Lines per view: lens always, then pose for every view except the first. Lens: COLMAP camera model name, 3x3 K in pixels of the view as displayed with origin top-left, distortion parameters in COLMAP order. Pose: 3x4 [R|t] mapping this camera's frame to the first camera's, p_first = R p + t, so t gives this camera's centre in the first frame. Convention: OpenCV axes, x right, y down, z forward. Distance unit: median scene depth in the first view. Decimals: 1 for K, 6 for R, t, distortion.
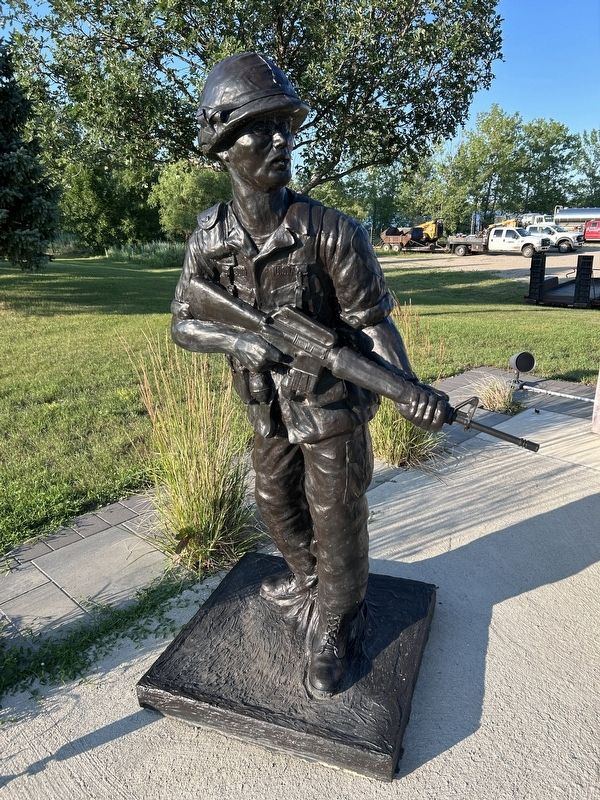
lens RADIAL K [[608.1, 0, 300.0], [0, 608.1, 400.0], [0, 0, 1]] dist [0.006347, 0.000838]
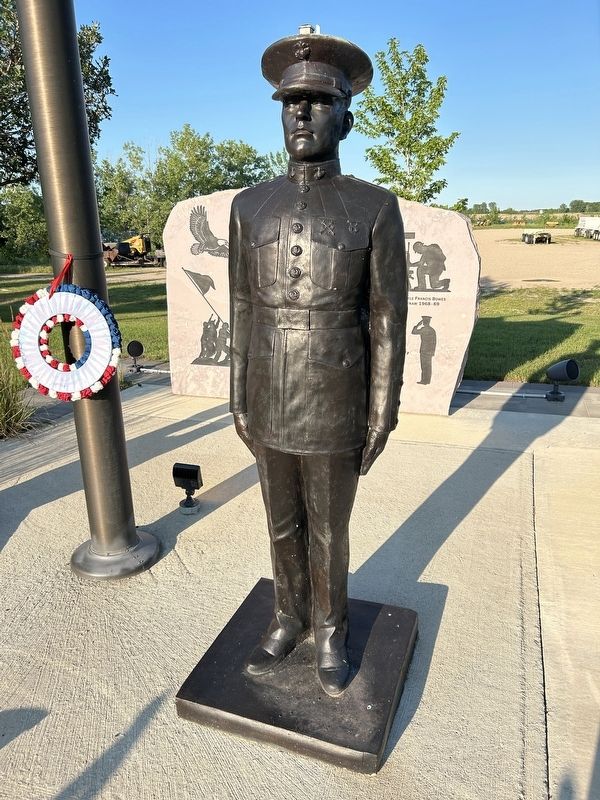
lens RADIAL K [[585.6, 0, 312.8], [0, 585.6, 424.5], [0, 0, 1]] dist [0.062912, -0.118107]
pose [[0.897226, -0.150399, 0.415169, 0.019813], [0.140513, 0.988580, 0.054459, 0.008697], [-0.418618, 0.009475, 0.908113, -0.028100]]
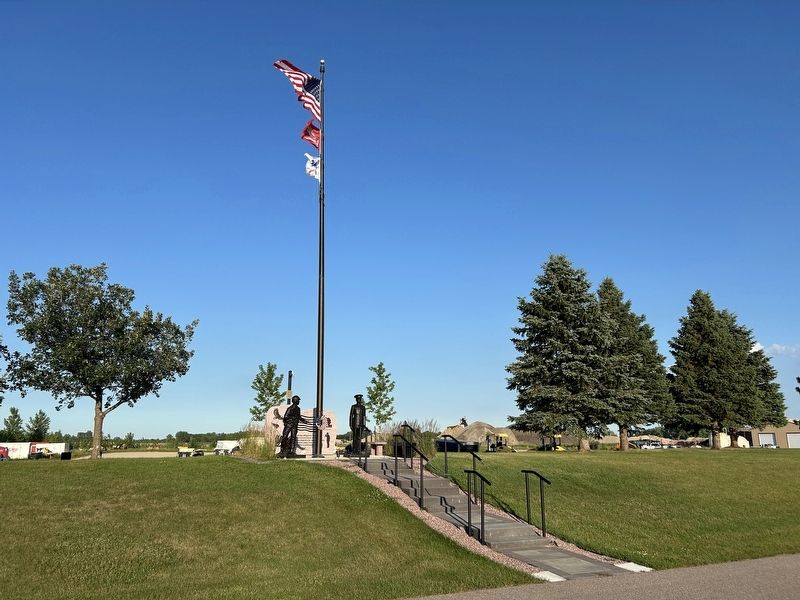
lens RADIAL K [[608.1, 0, 400.0], [0, 608.1, 300.0], [0, 0, 1]] dist [0.006347, 0.000838]
pose [[0.354107, 0.230889, 0.906255, -0.378380], [0.273628, 0.901059, -0.336482, 0.085394], [-0.894279, 0.367128, 0.255894, -0.167627]]
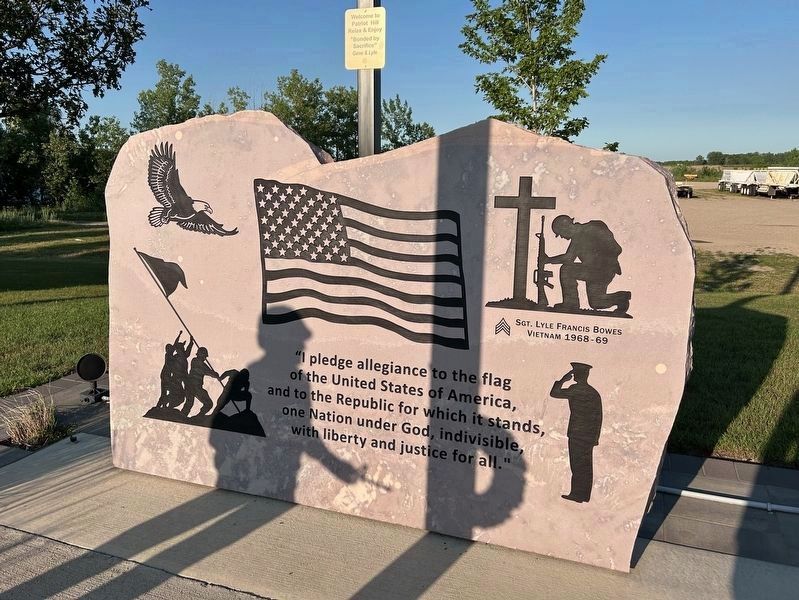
lens RADIAL K [[646.0, 0, 399.5], [0, 646.0, 300.0], [0, 0, 1]] dist [0.011159, 0.000175]
pose [[0.916149, -0.074571, 0.393841, 0.047262], [0.116280, 0.989735, -0.083091, -0.003835], [-0.383602, 0.121919, 0.915415, 0.010851]]
